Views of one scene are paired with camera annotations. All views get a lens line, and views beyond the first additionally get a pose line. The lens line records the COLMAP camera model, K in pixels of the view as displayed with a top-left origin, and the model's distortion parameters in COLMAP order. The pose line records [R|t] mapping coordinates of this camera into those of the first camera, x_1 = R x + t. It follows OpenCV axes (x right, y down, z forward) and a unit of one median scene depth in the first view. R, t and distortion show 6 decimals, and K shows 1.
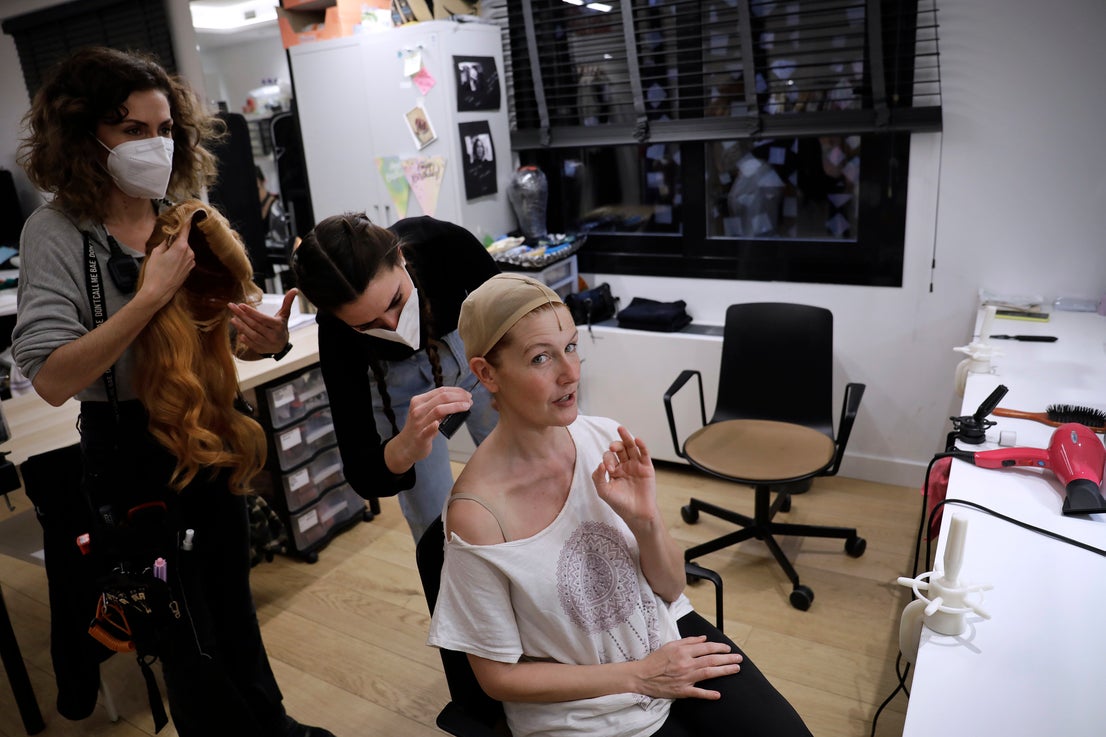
lens RADIAL K [[763.8, 0, 550.2], [0, 763.8, 347.6], [0, 0, 1]] dist [-0.109059, 0.091664]
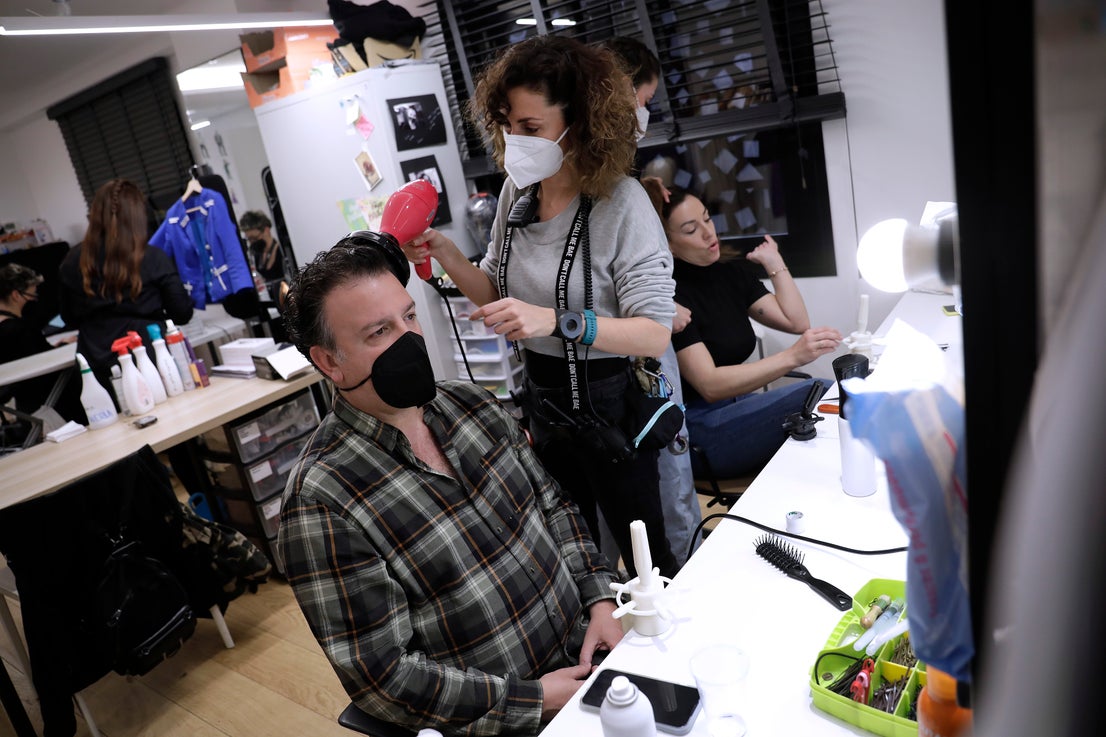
lens RADIAL K [[763.8, 0, 550.2], [0, 763.8, 347.6], [0, 0, 1]] dist [-0.109059, 0.091664]
pose [[0.989042, -0.088921, -0.117849, 0.186824], [0.088127, 0.996038, -0.011949, -0.006799], [0.118444, 0.001433, 0.992960, -0.026325]]
